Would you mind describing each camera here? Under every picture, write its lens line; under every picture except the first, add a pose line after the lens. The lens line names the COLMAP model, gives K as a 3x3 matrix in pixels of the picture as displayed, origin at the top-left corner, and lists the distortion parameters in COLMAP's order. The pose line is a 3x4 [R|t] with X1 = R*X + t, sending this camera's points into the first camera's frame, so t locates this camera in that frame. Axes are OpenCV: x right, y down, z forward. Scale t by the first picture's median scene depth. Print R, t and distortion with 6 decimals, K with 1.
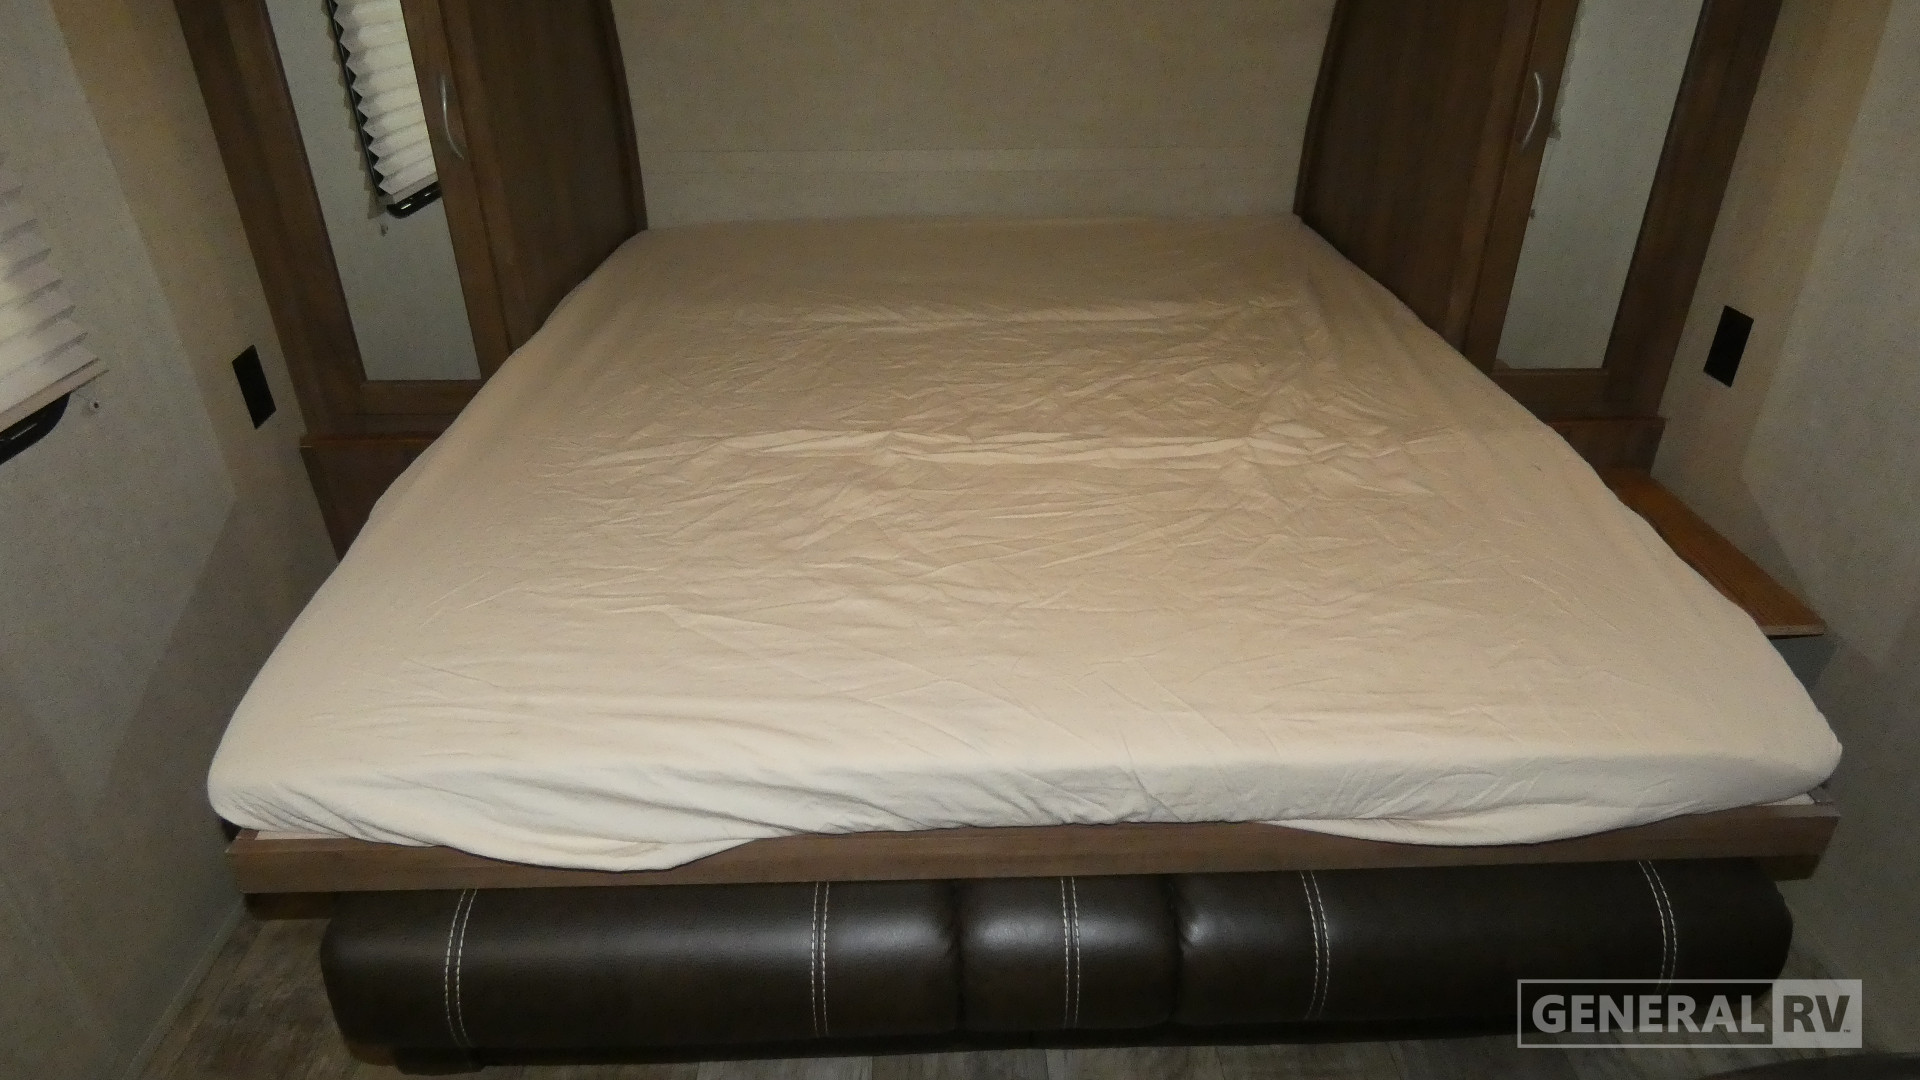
lens RADIAL K [[1143.4, 0, 956.0], [0, 1143.4, 516.3], [0, 0, 1]] dist [-0.001215, -0.007765]
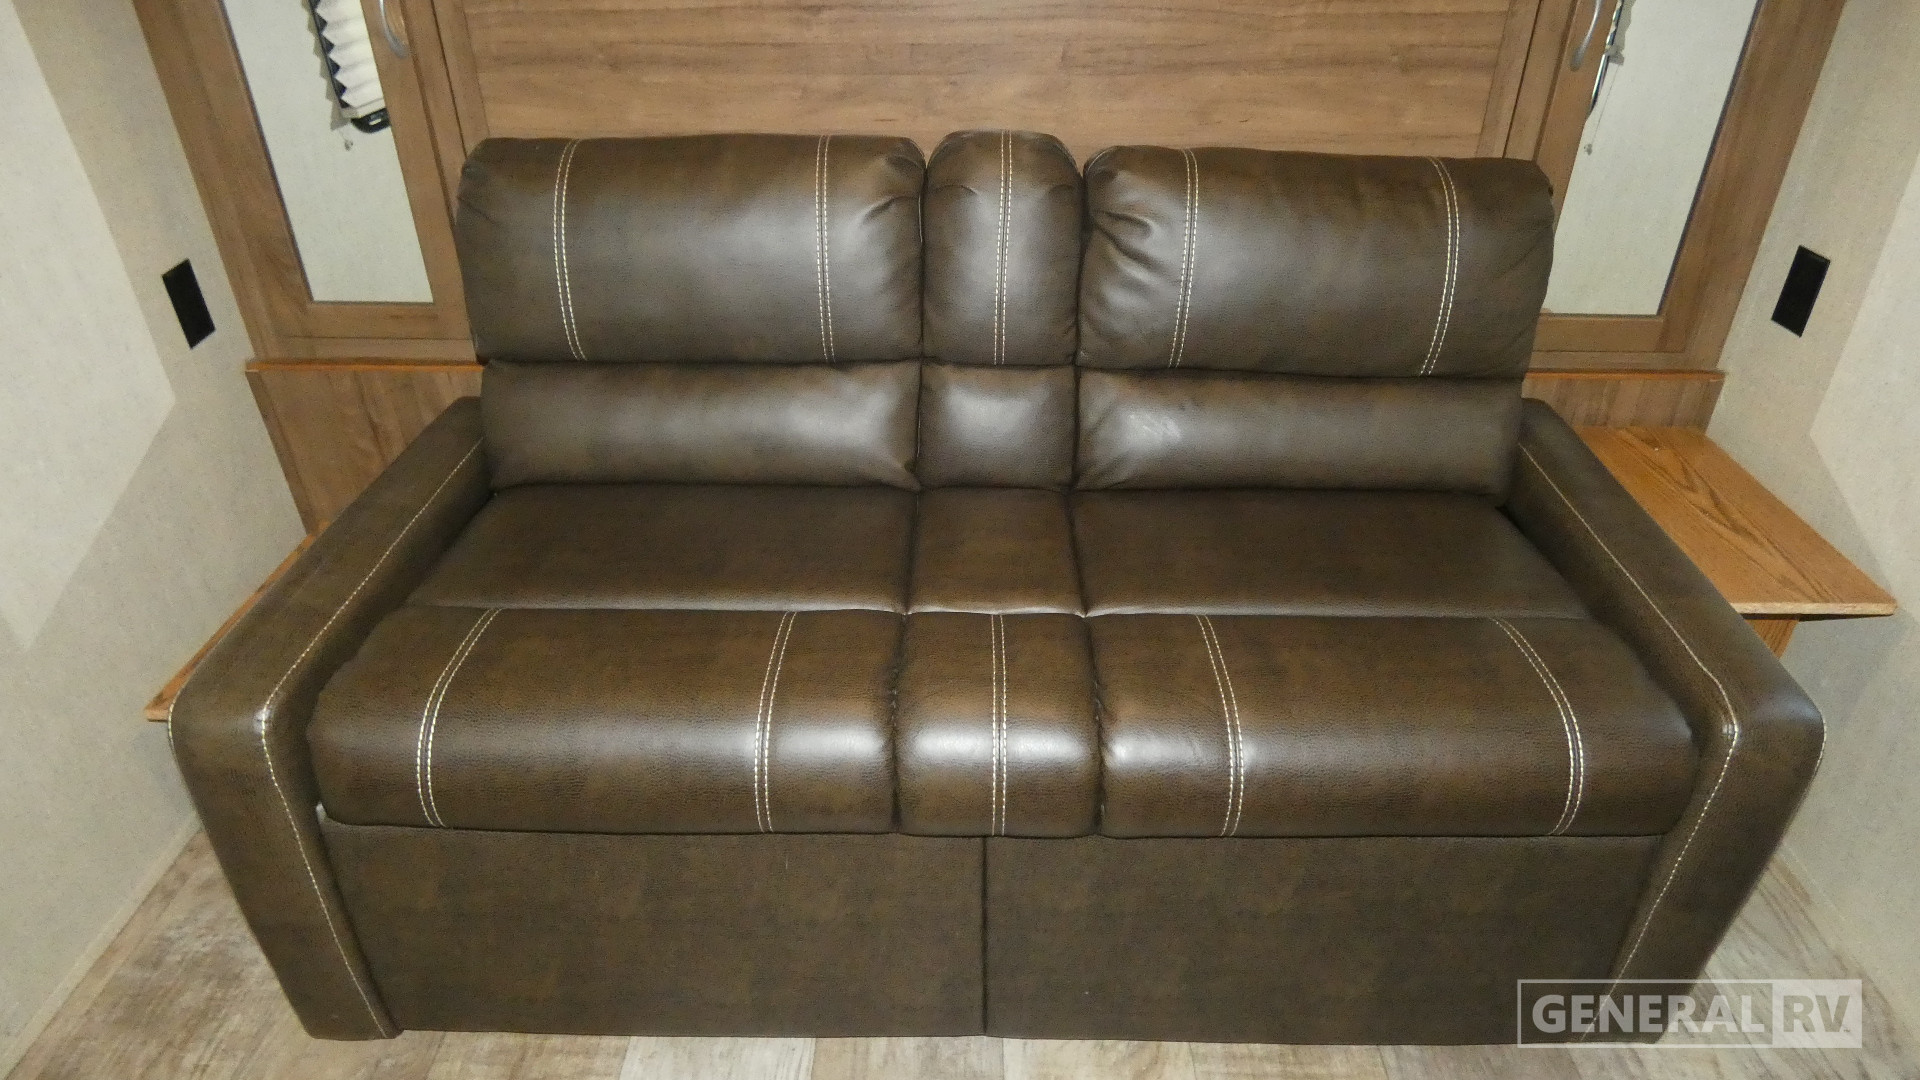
lens RADIAL K [[1143.4, 0, 964.7], [0, 1143.4, 520.0], [0, 0, 1]] dist [-0.001215, -0.007765]
pose [[0.999146, 0.025753, -0.032315, 0.061447], [-0.024524, 0.998982, 0.037872, 0.013921], [0.033258, -0.037047, 0.998760, 0.087317]]
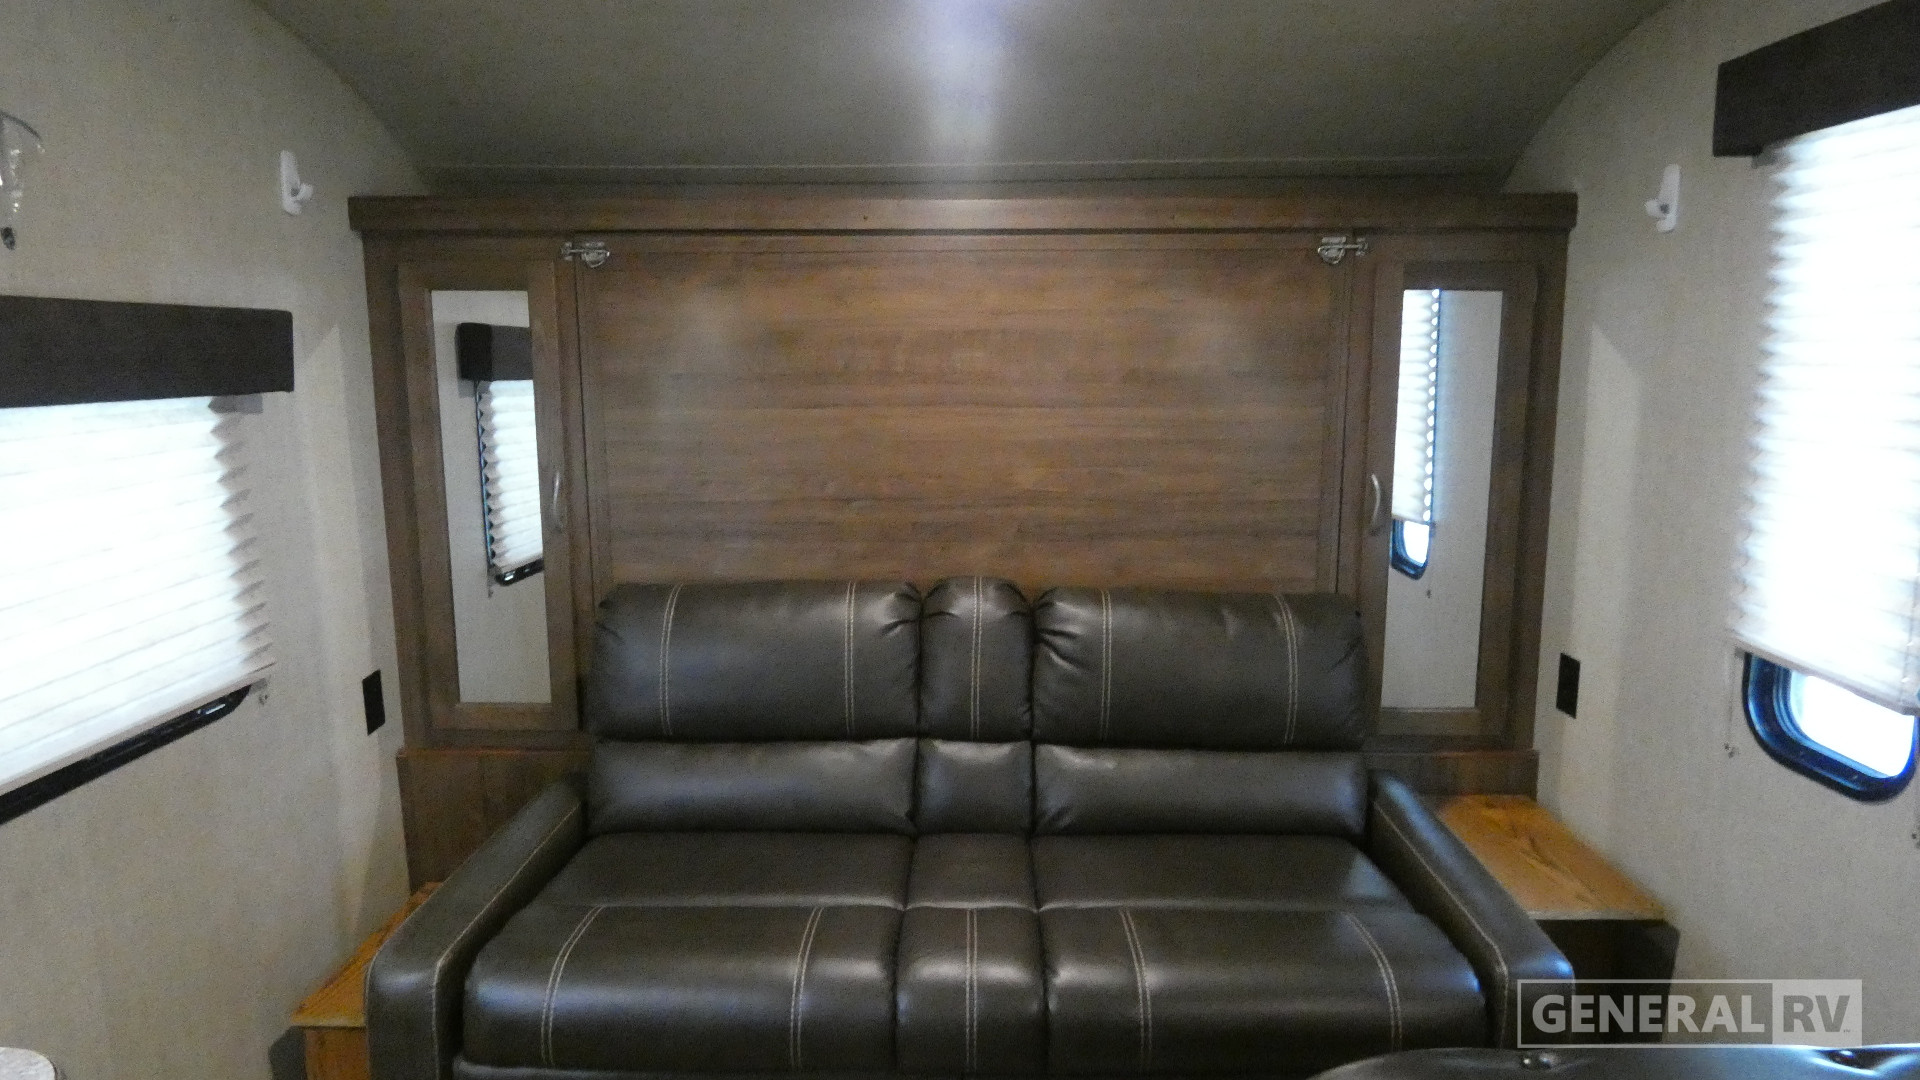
lens RADIAL K [[1143.4, 0, 953.2], [0, 1143.4, 522.8], [0, 0, 1]] dist [-0.001215, -0.007765]
pose [[0.998846, 0.006001, -0.047655, 0.090581], [-0.022469, 0.935282, -0.353188, 0.144995], [0.042452, 0.353851, 0.934338, -0.242257]]
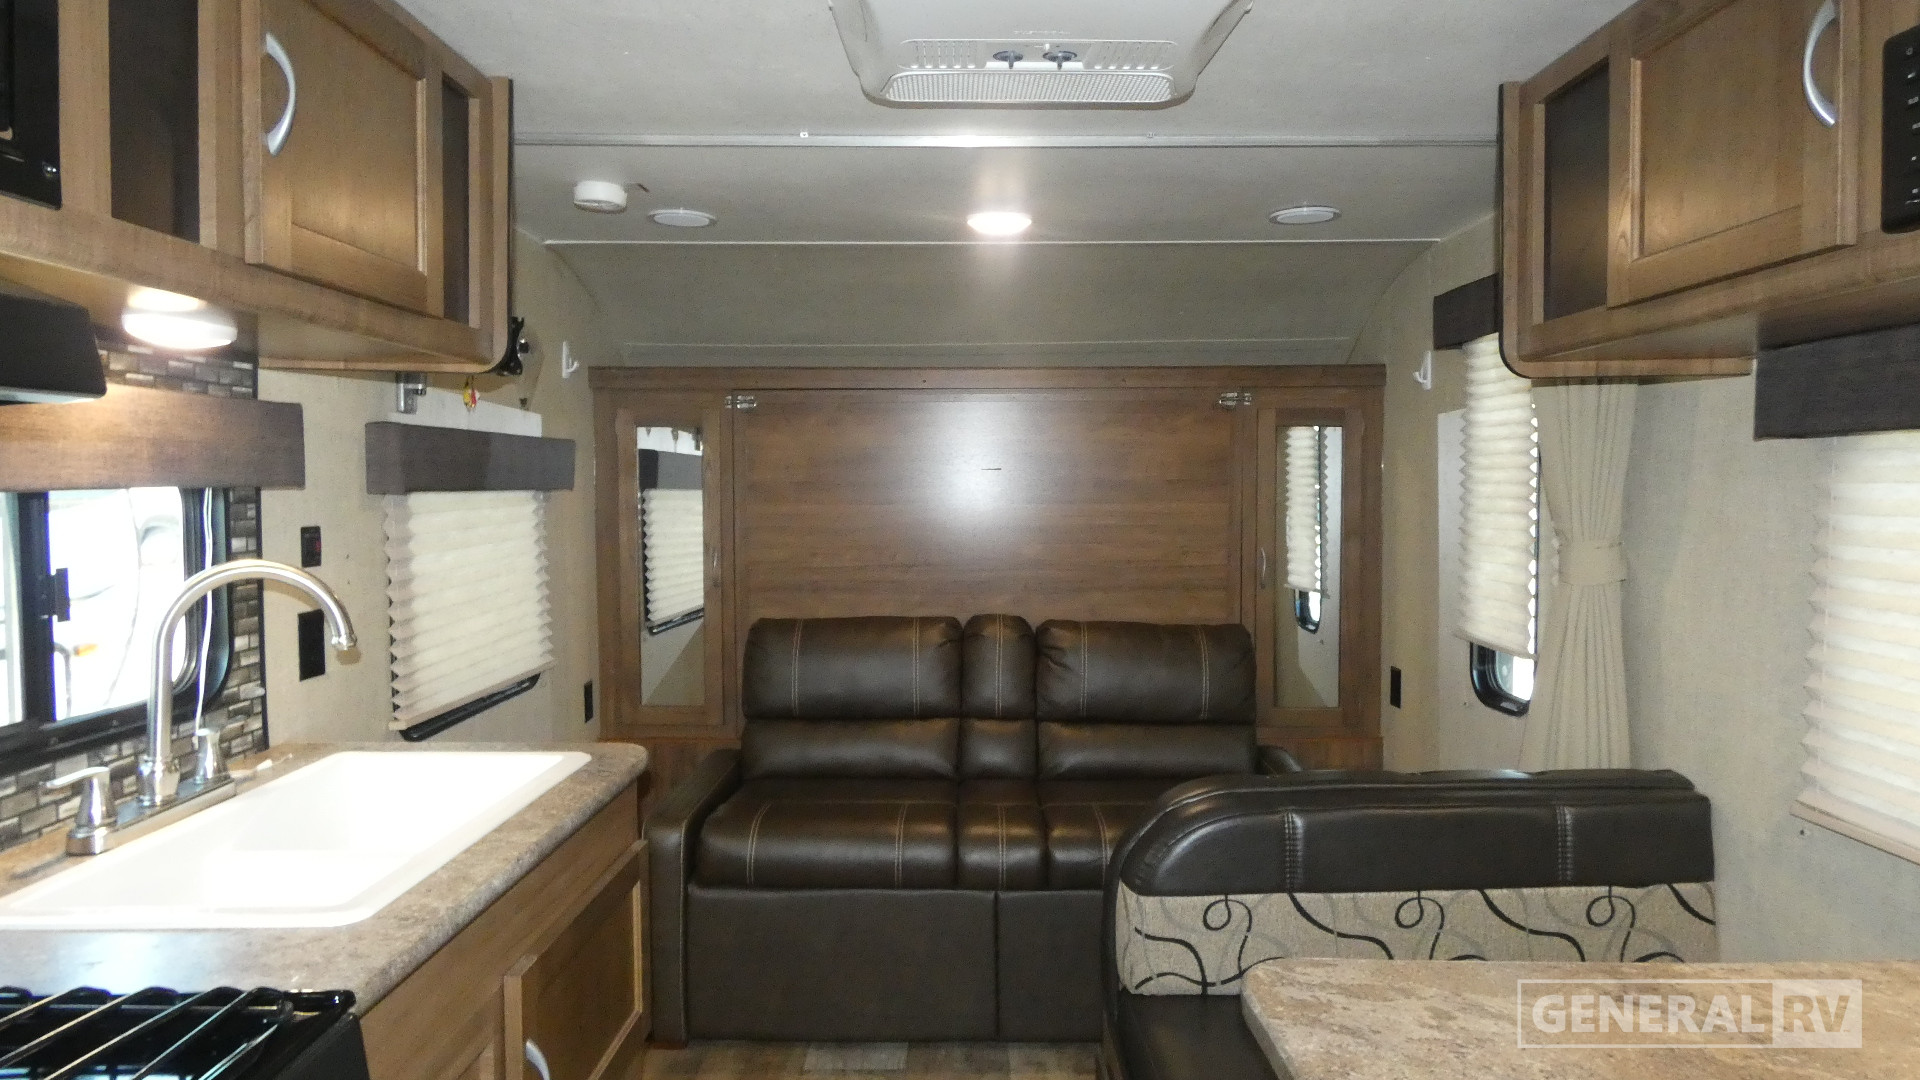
lens RADIAL K [[1143.4, 0, 952.7], [0, 1143.4, 535.9], [0, 0, 1]] dist [-0.001215, -0.007765]
pose [[0.998887, 0.000082, -0.047168, 0.069536], [-0.021187, 0.894215, -0.447136, 0.505986], [0.042142, 0.447638, 0.893221, -0.826309]]
